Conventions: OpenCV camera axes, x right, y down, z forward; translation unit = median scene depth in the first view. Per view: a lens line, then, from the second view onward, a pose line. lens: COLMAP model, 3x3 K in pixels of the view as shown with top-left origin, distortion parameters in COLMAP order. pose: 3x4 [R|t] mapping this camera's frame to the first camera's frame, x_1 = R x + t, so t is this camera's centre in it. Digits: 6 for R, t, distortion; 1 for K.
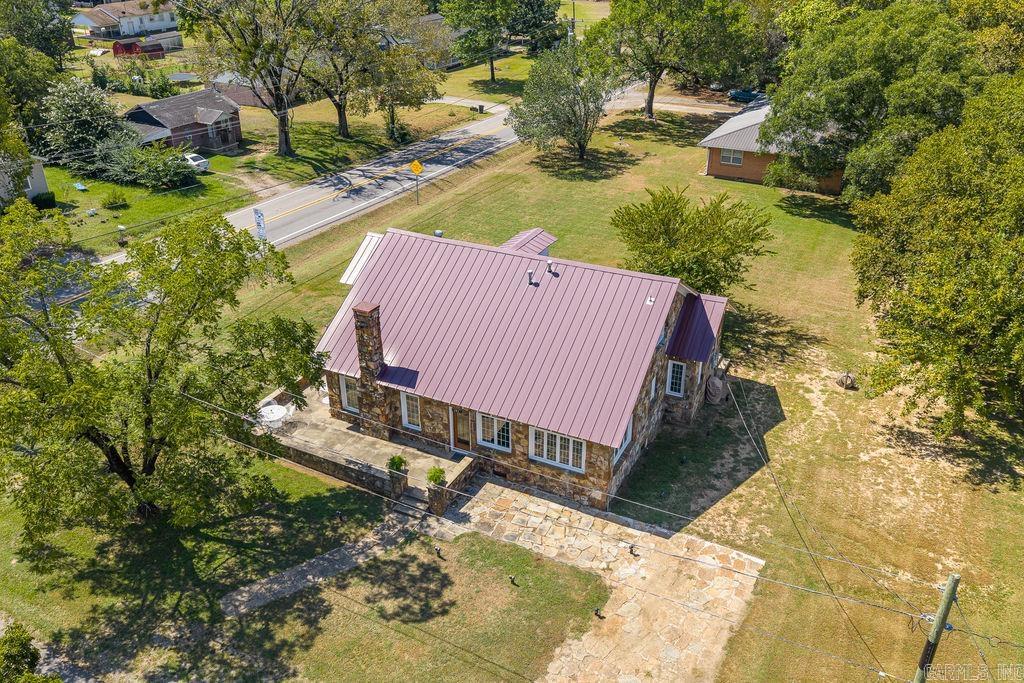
lens RADIAL K [[852.0, 0, 512.2], [0, 852.0, 340.9], [0, 0, 1]] dist [0.014012, -0.016124]
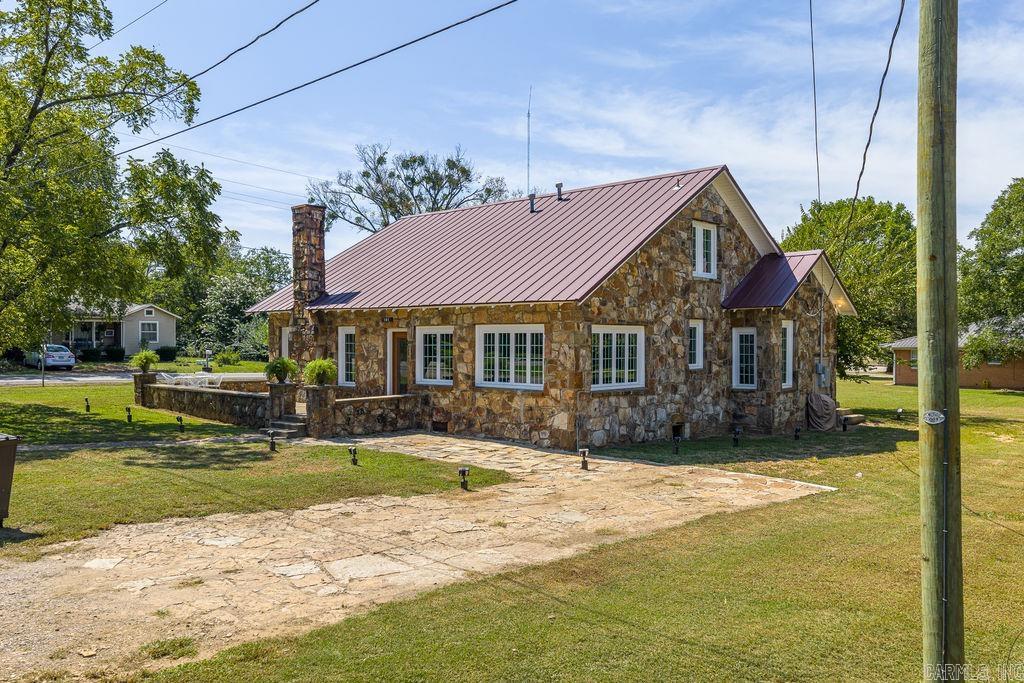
lens RADIAL K [[852.0, 0, 512.0], [0, 852.0, 337.2], [0, 0, 1]] dist [0.014012, -0.016124]
pose [[0.960211, 0.005329, -0.279225, 0.224845], [-0.135303, 0.883519, -0.448427, 0.387270], [0.244311, 0.468364, 0.849086, 0.429384]]
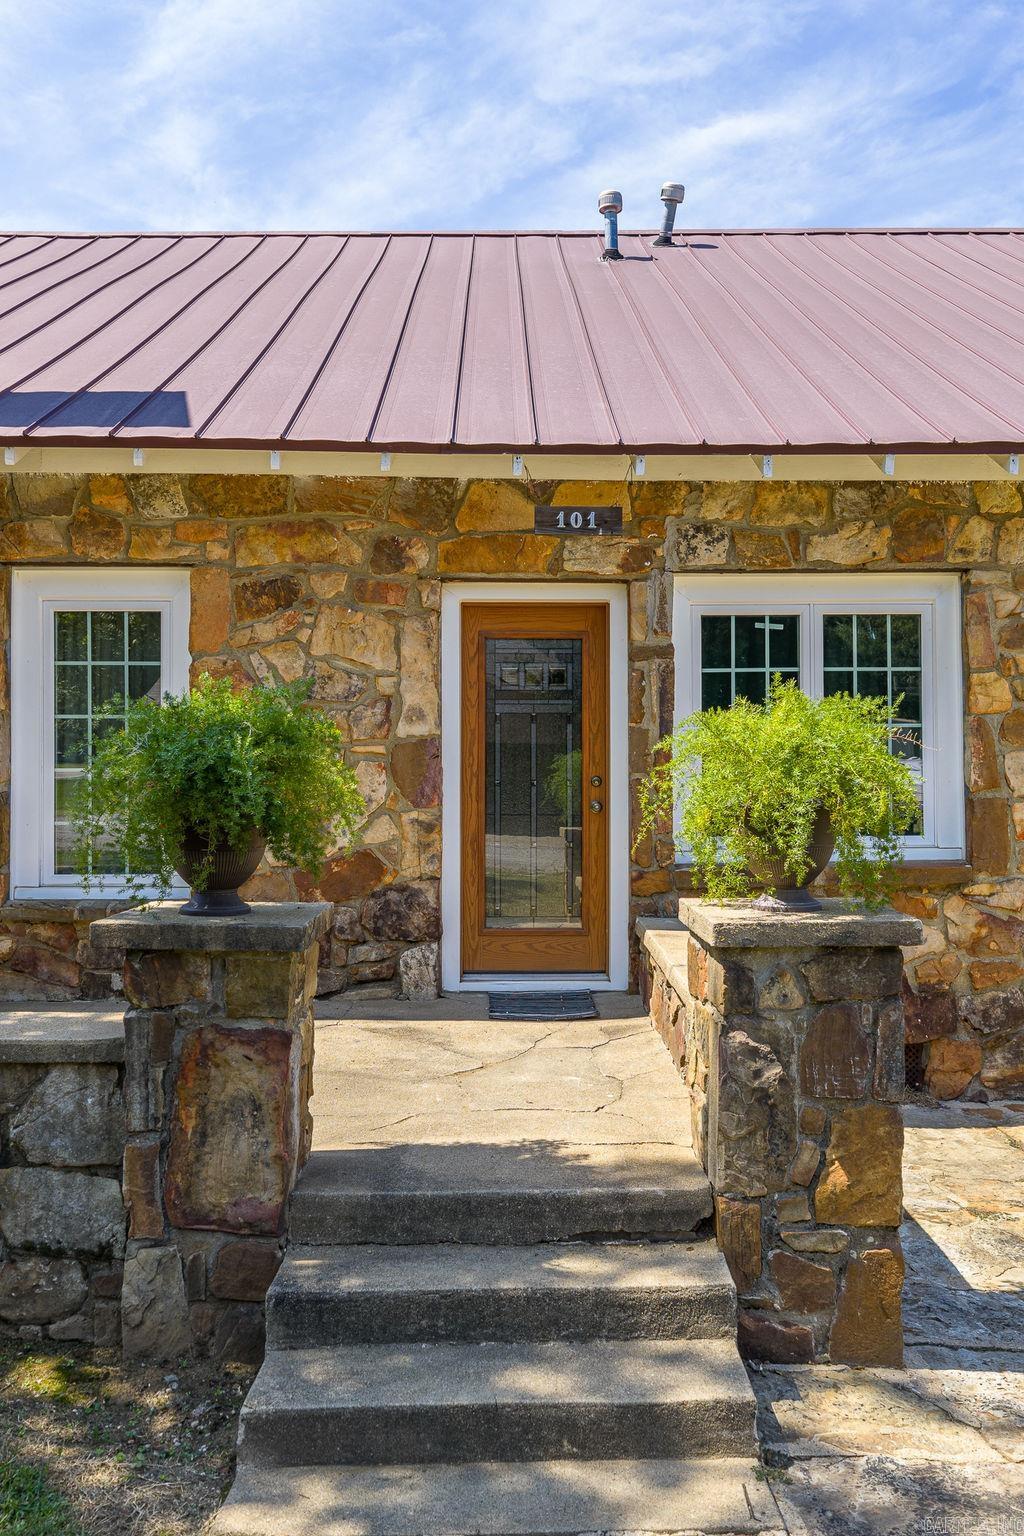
lens RADIAL K [[1278.0, 0, 519.3], [0, 1278.0, 774.5], [0, 0, 1]] dist [0.014012, -0.016124]
pose [[0.886737, 0.004781, 0.462249, -0.157928], [0.213294, 0.882913, -0.418295, 0.190216], [-0.410125, 0.469513, 0.781892, 0.855464]]
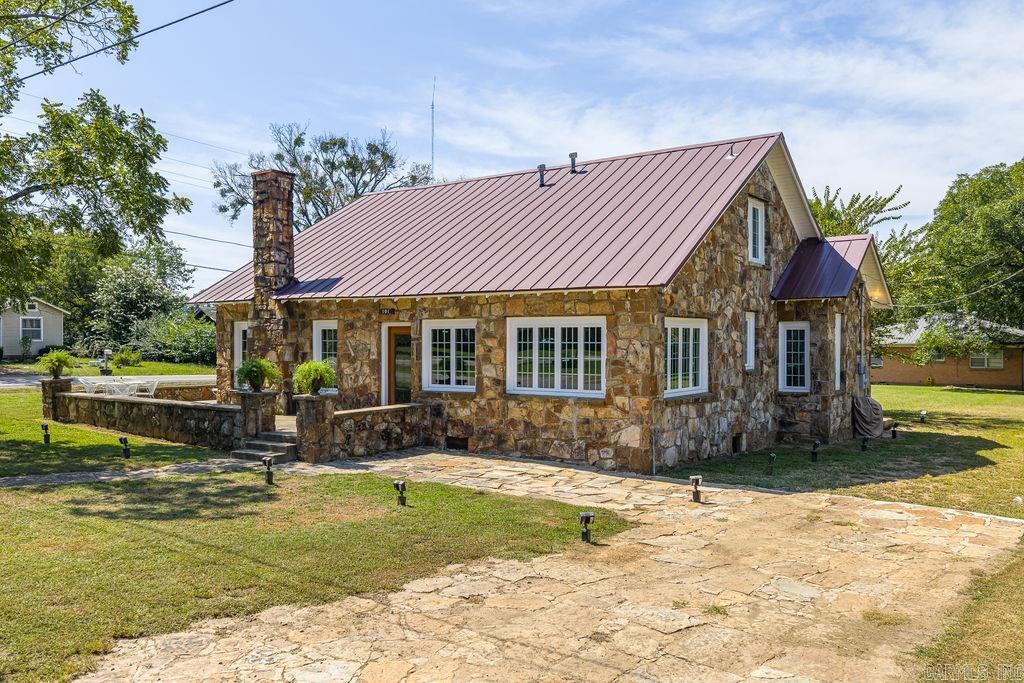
lens RADIAL K [[852.0, 0, 512.5], [0, 852.0, 341.2], [0, 0, 1]] dist [0.014012, -0.016124]
pose [[0.988246, 0.004874, -0.152793, 0.102185], [-0.074873, 0.886836, -0.455978, 0.344125], [0.133280, 0.462059, 0.876777, 0.515376]]
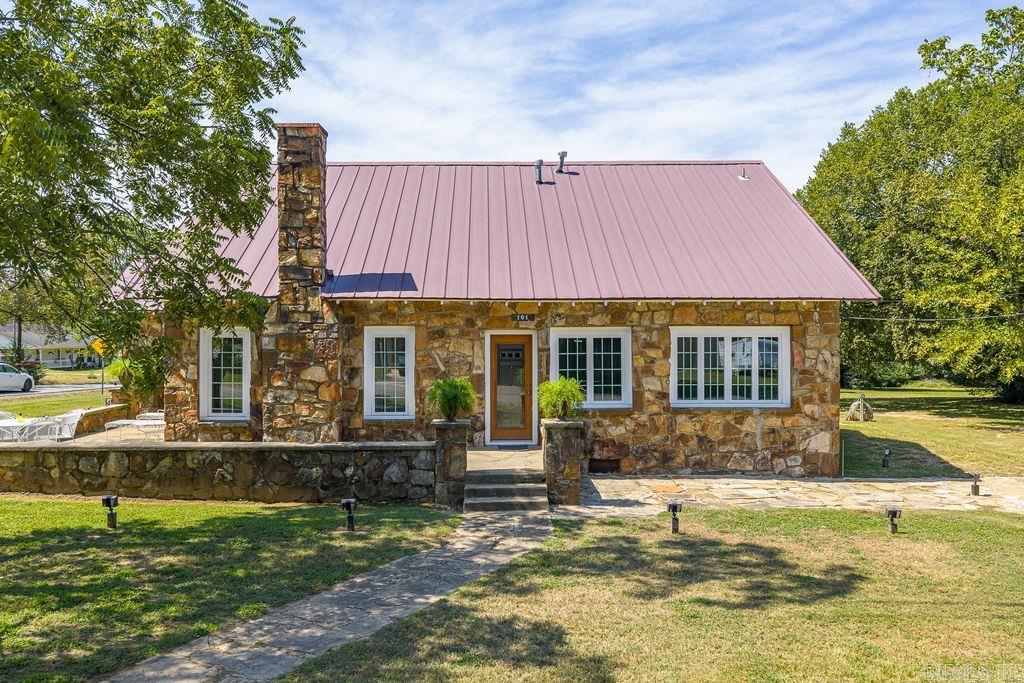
lens RADIAL K [[852.0, 0, 513.7], [0, 852.0, 342.5], [0, 0, 1]] dist [0.014012, -0.016124]
pose [[0.878589, 0.000928, 0.477578, -0.290748], [0.220505, 0.886238, -0.407381, 0.281625], [-0.423626, 0.463229, 0.778434, 0.626698]]
